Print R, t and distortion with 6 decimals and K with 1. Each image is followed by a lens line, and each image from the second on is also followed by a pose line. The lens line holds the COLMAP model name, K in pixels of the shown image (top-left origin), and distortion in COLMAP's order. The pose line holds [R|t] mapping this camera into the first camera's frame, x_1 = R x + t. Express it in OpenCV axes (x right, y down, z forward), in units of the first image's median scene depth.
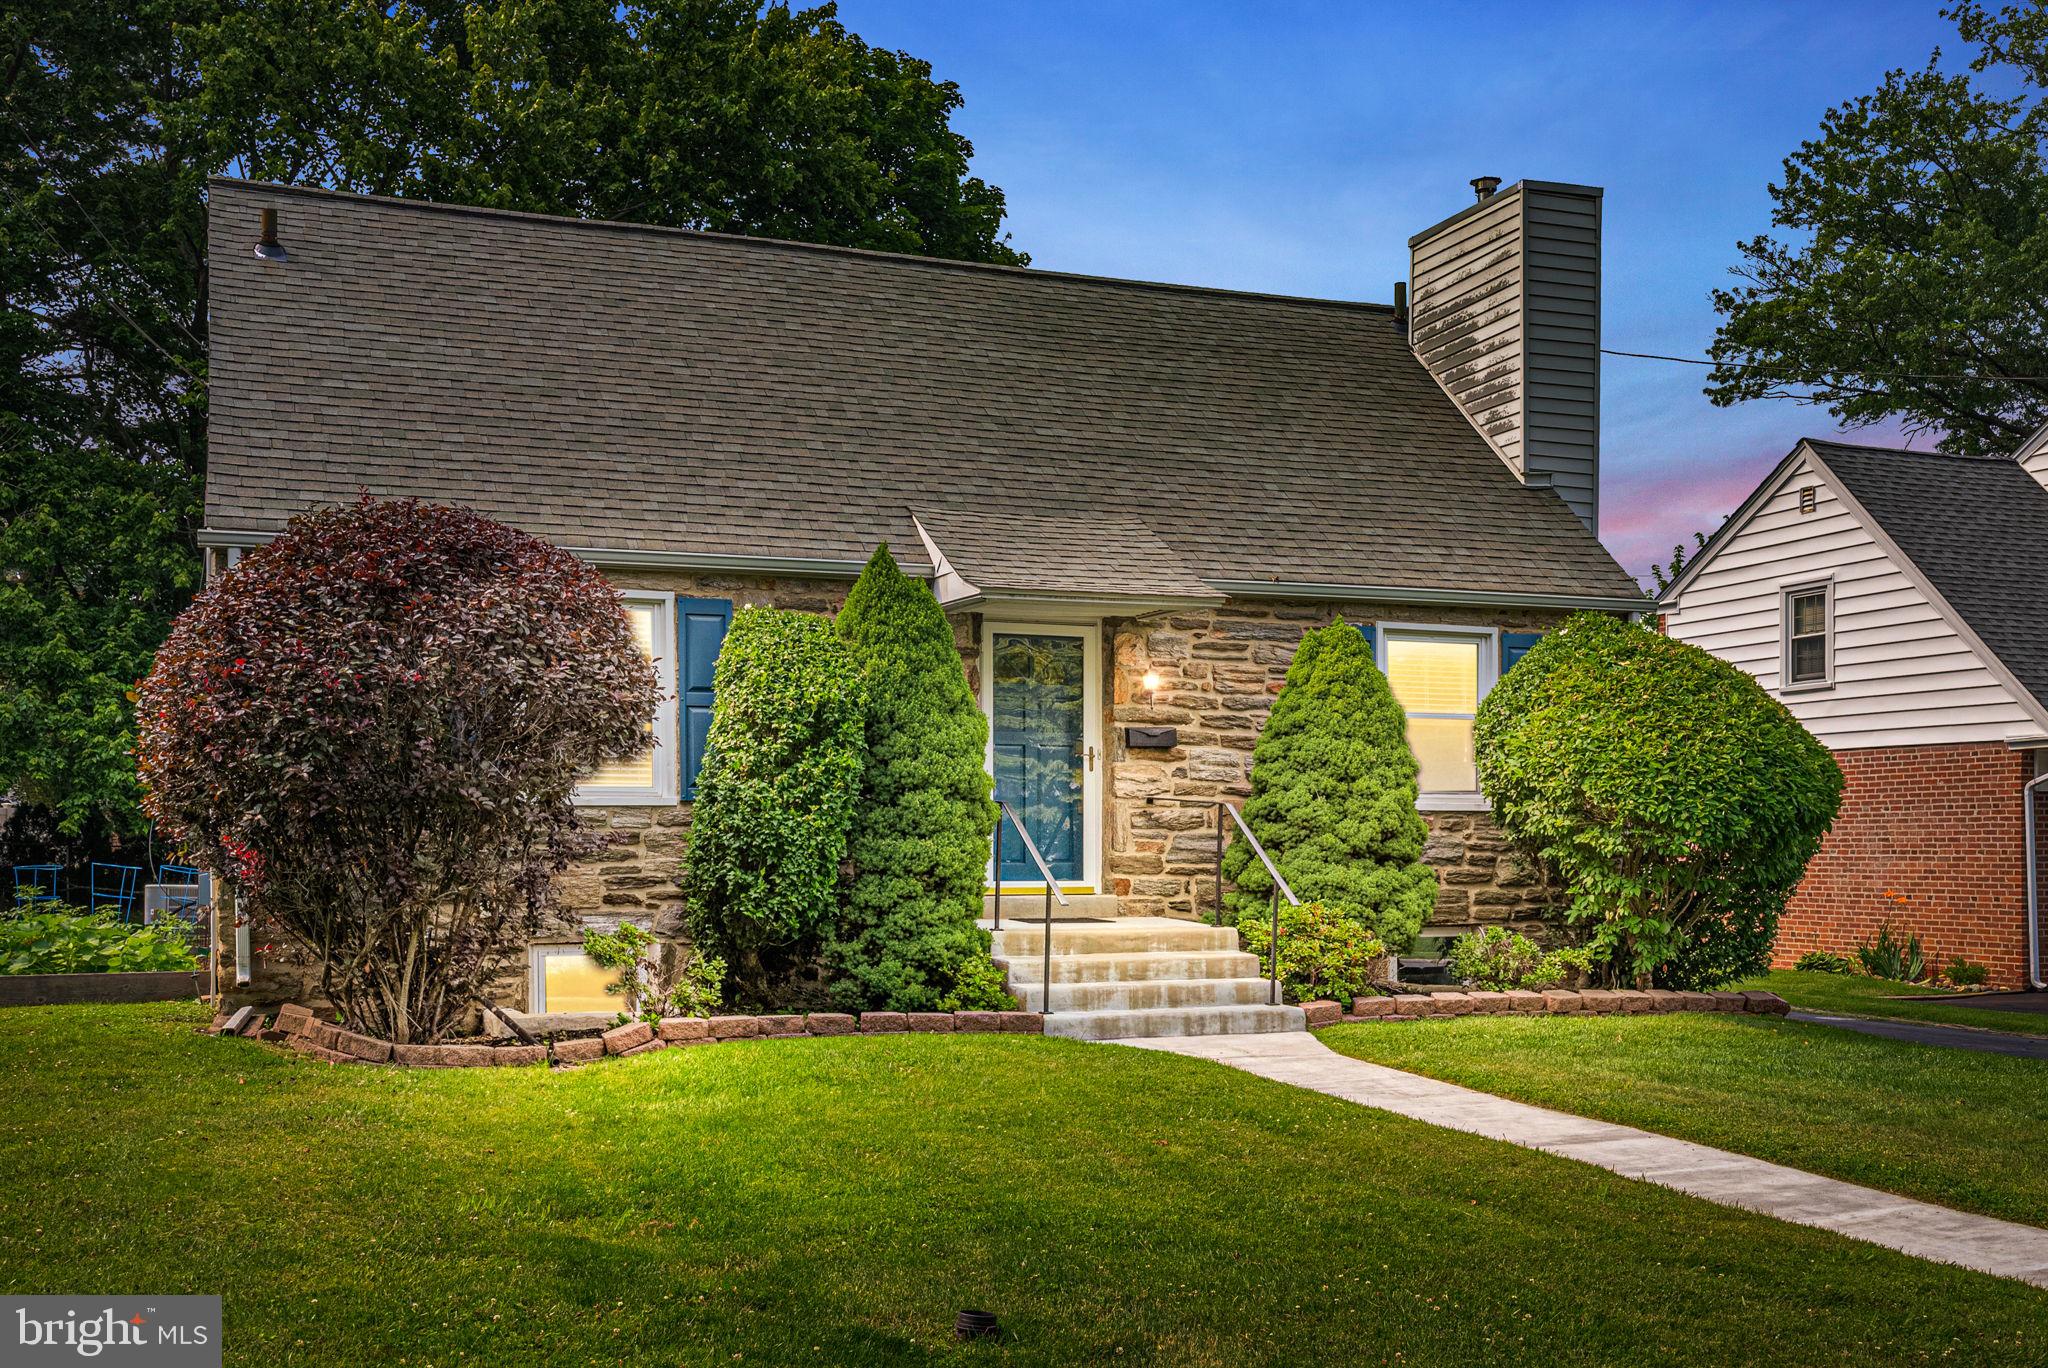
lens RADIAL K [[2047.7, 0, 1023.8], [0, 2047.7, 875.2], [0, 0, 1]] dist [0.010959, 0.010122]
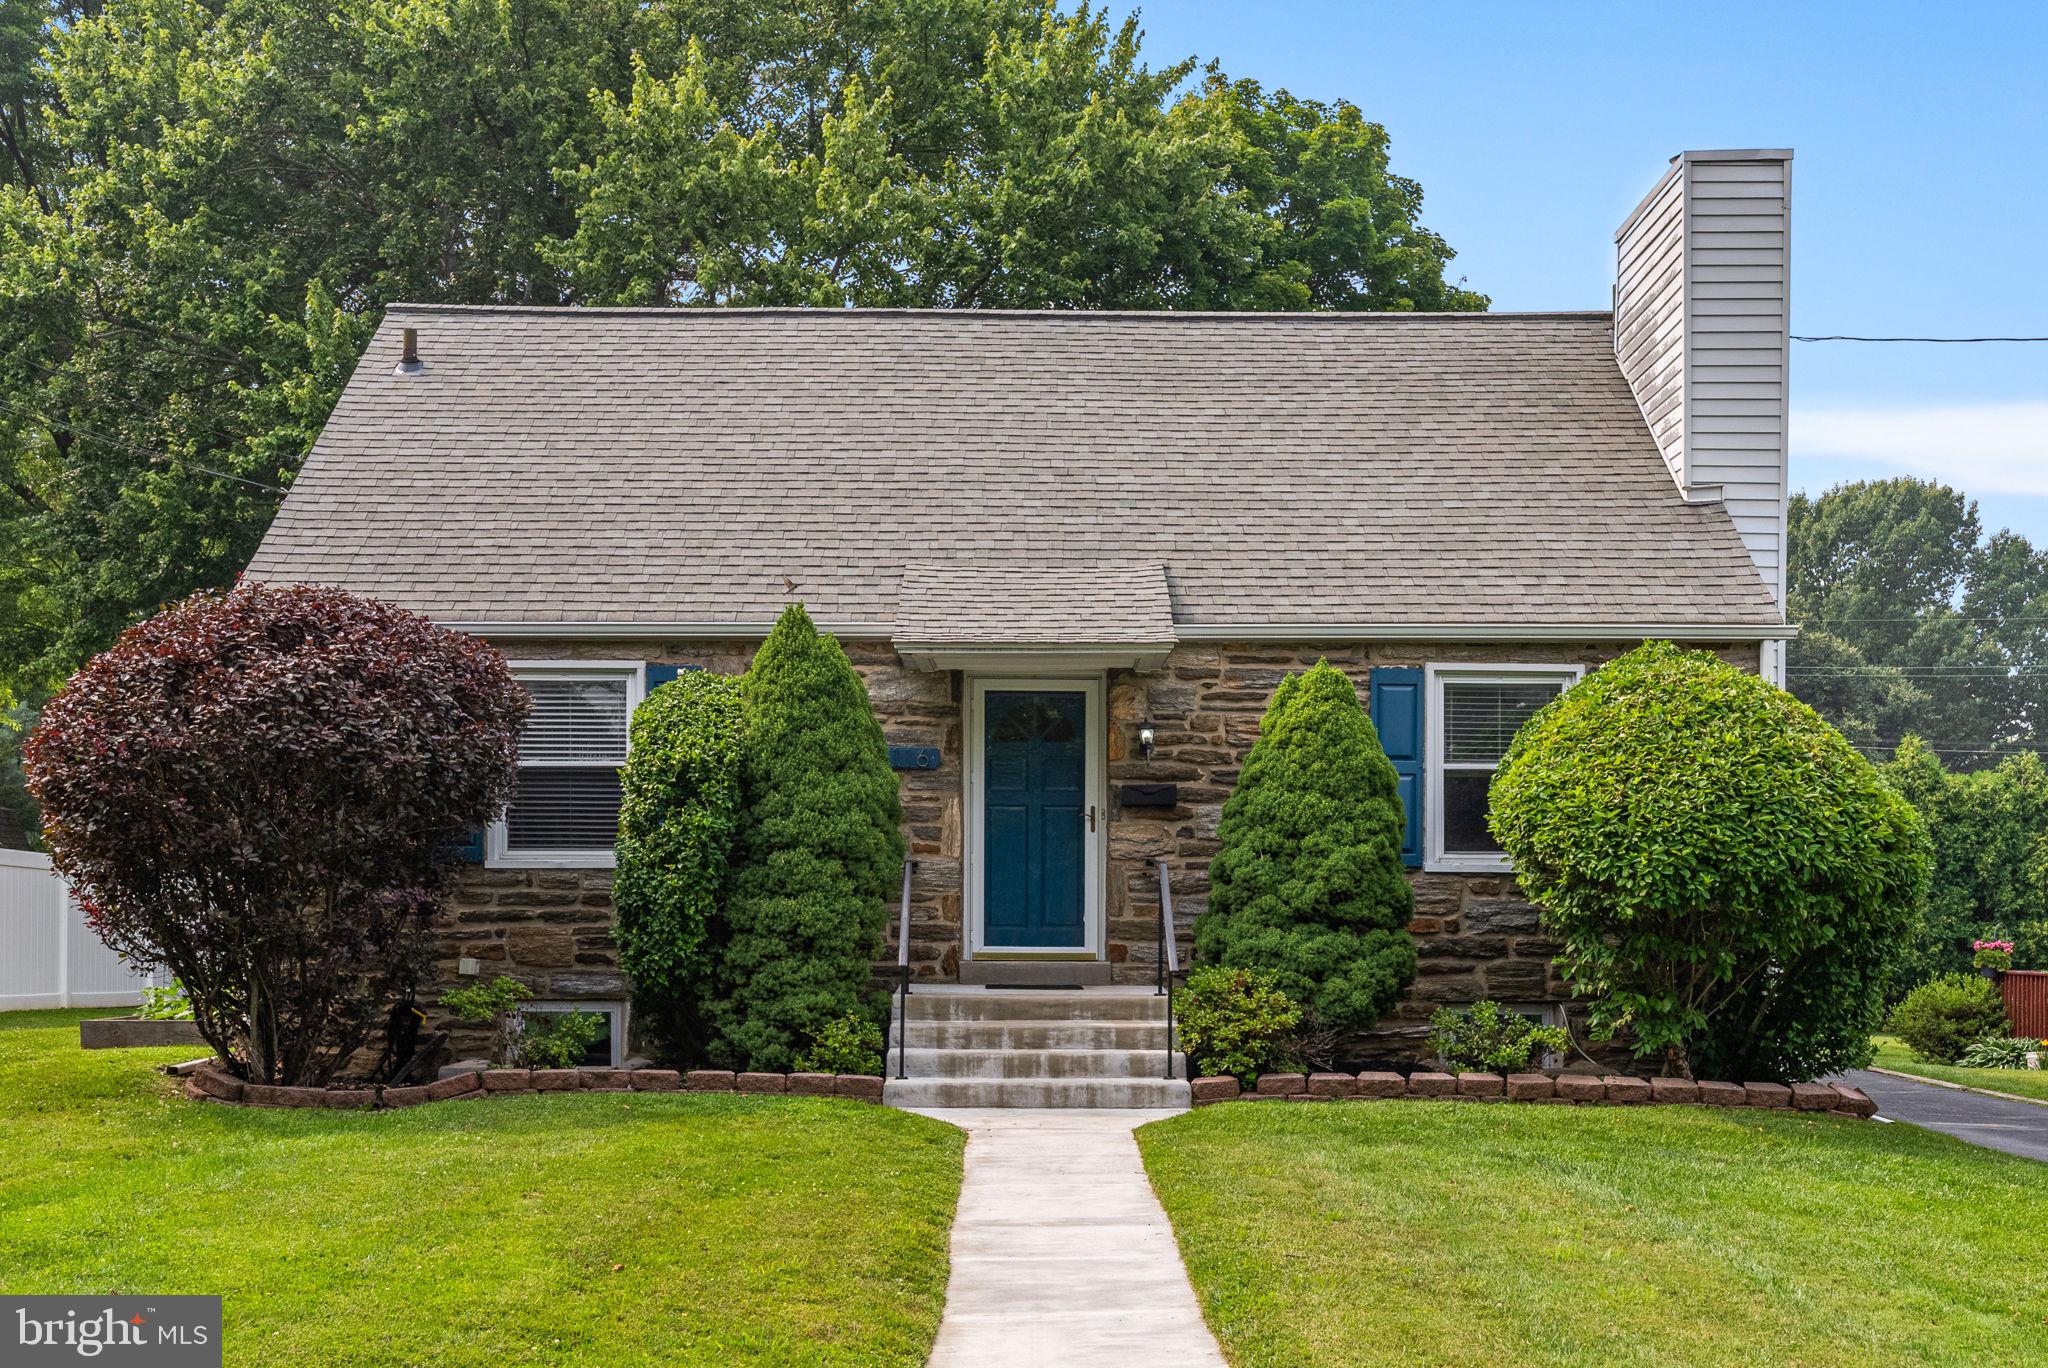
lens RADIAL K [[2074.7, 0, 1020.8], [0, 2074.7, 942.4], [0, 0, 1]] dist [0.003785, 0.016618]
pose [[0.933485, 0.007369, -0.358542, 0.371125], [-0.010817, 0.999913, -0.007609, 0.008966], [0.358455, 0.010982, 0.933483, 0.093498]]
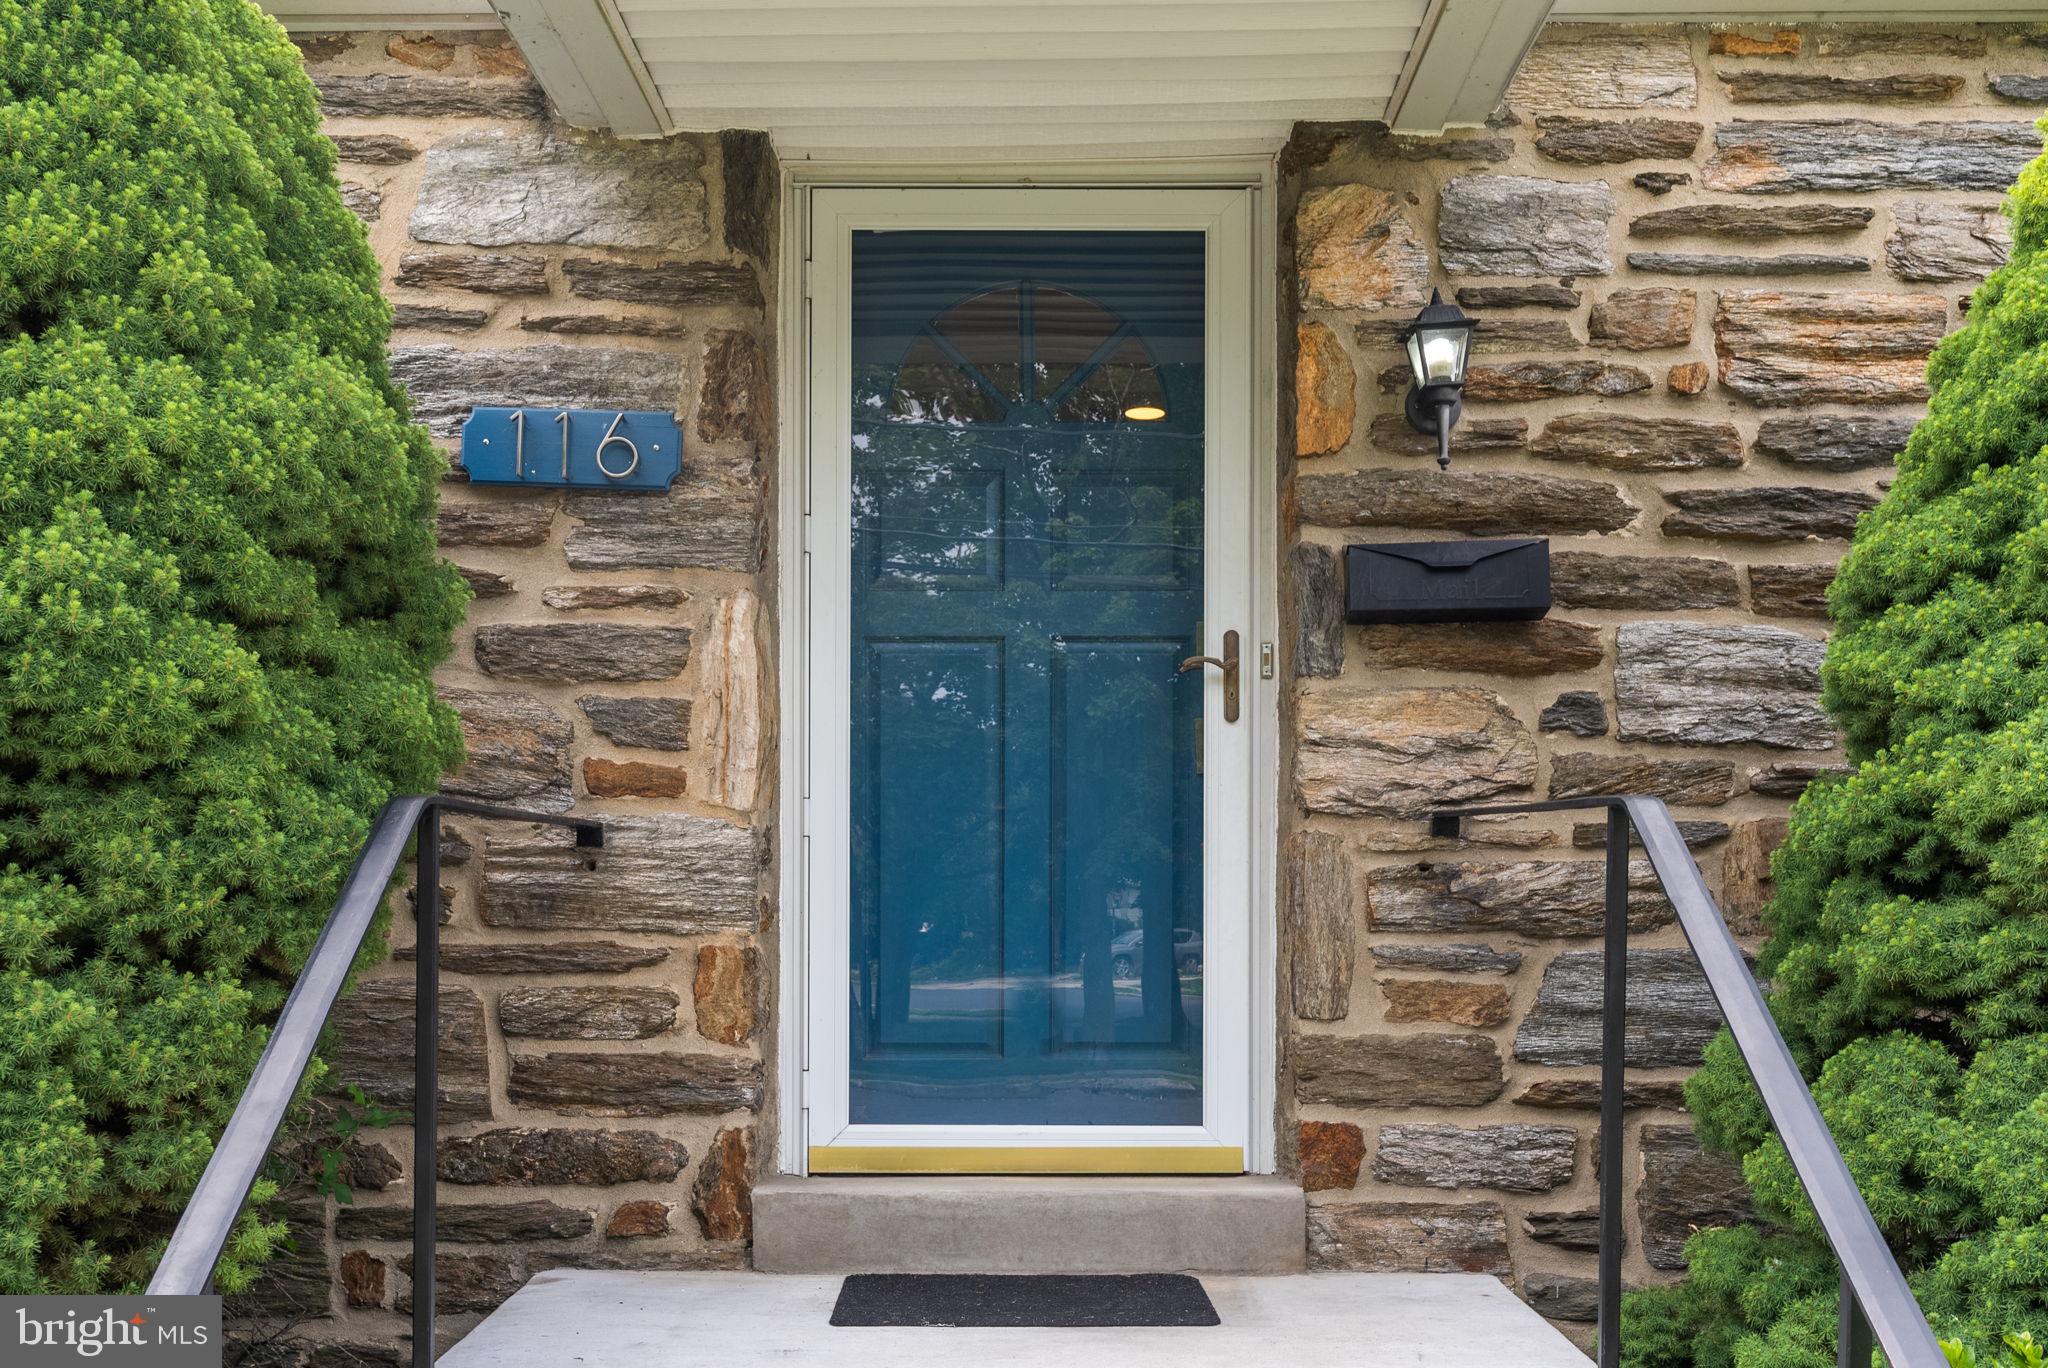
lens RADIAL K [[2074.7, 0, 1020.8], [0, 2074.7, 942.4], [0, 0, 1]] dist [0.003785, 0.016618]
pose [[0.931434, 0.000731, -0.363910, 0.114087], [-0.007635, 0.999817, -0.017536, -0.017483], [0.363831, 0.019112, 0.931269, 0.782878]]
